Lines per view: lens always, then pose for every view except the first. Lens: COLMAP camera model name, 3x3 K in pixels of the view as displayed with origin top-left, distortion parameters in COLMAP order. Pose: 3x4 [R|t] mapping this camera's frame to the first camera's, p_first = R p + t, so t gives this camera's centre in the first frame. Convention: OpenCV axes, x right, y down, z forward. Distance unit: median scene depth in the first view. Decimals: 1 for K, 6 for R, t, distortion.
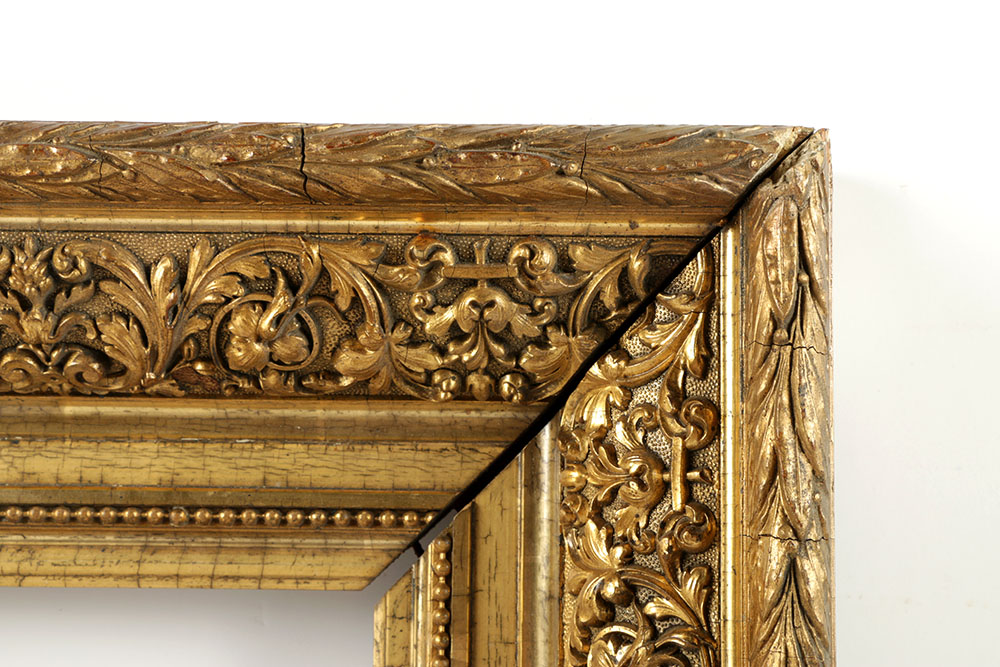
lens RADIAL K [[1850.3, 0, 500.0], [0, 1850.3, 333.5], [0, 0, 1]] dist [0.108474, 0.160951]
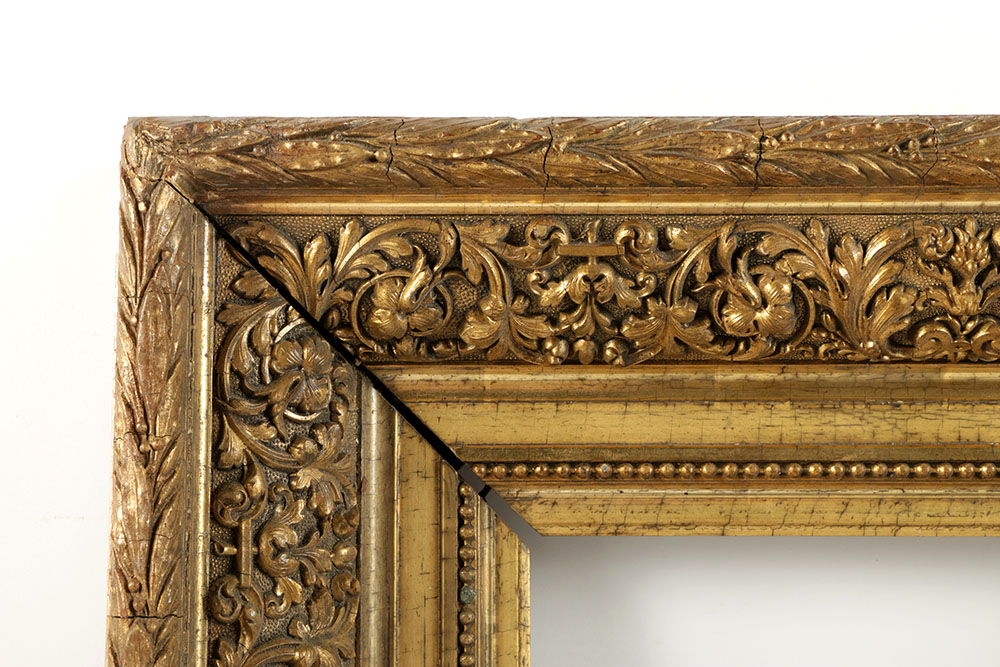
lens RADIAL K [[1850.3, 0, 500.0], [0, 1850.3, 333.5], [0, 0, 1]] dist [0.108474, 0.160951]
pose [[0.997635, -0.013115, 0.067465, -0.571105], [0.013248, 0.999911, -0.001514, 0.013838], [-0.067439, 0.002405, 0.997720, -0.089161]]
